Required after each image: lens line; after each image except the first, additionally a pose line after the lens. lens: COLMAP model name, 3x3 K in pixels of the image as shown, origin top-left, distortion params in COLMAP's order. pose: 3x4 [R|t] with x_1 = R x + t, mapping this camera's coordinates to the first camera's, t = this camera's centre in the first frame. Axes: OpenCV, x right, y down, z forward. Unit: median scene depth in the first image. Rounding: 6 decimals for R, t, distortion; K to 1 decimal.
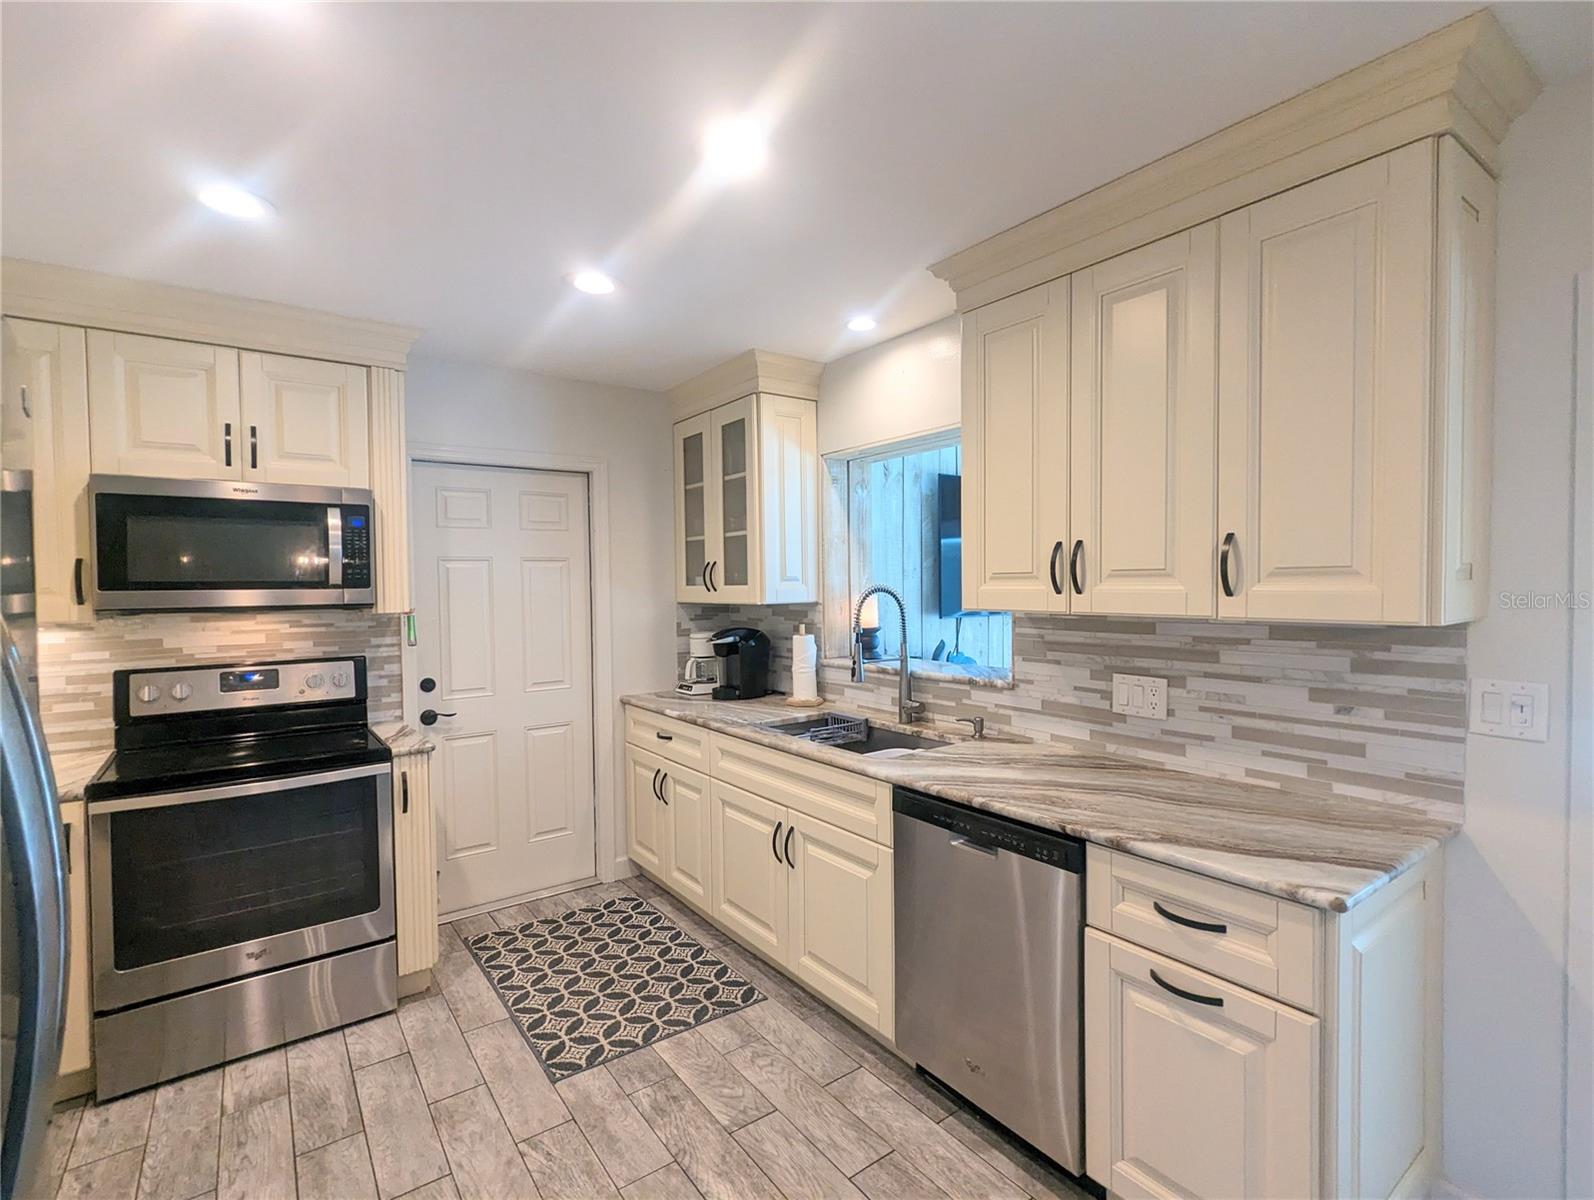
lens RADIAL K [[765.3, 0, 795.8], [0, 765.3, 603.6], [0, 0, 1]] dist [0.000362, 0.000057]
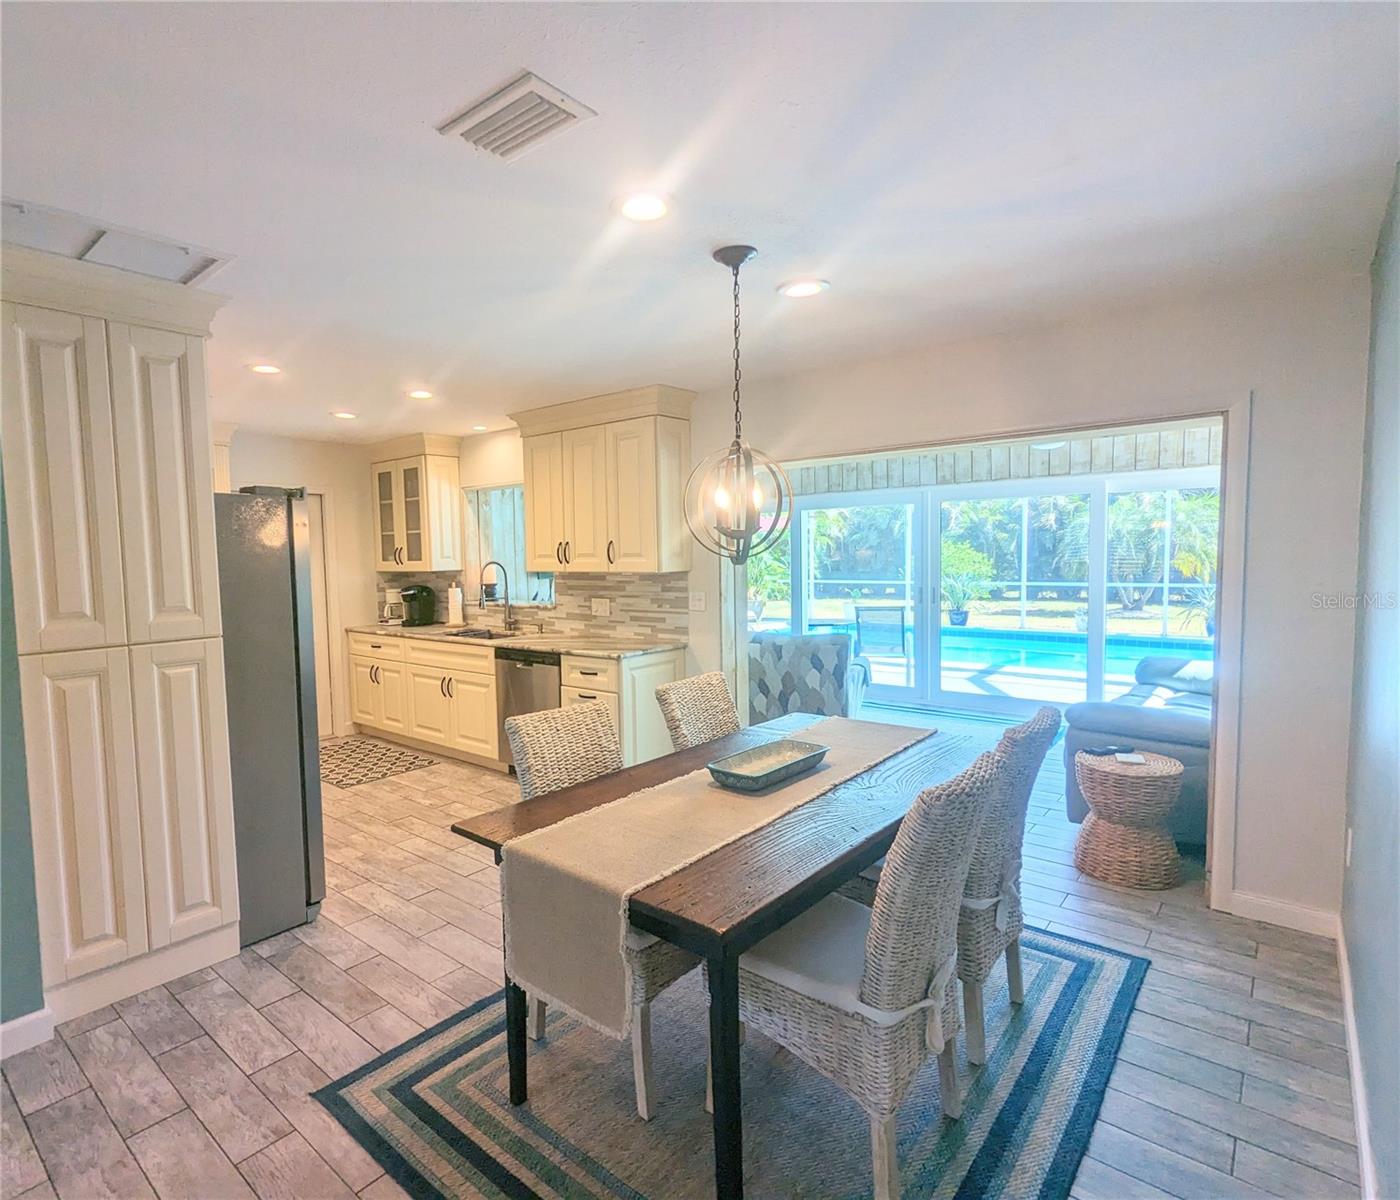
lens RADIAL K [[757.6, 0, 608.9], [0, 757.6, 615.9], [0, 0, 1]] dist [0.004095, 0.000110]
pose [[0.978338, -0.024947, 0.205504, -0.002377], [0.014048, 0.998424, 0.054328, 0.015663], [-0.206535, -0.050264, 0.977147, -0.901546]]
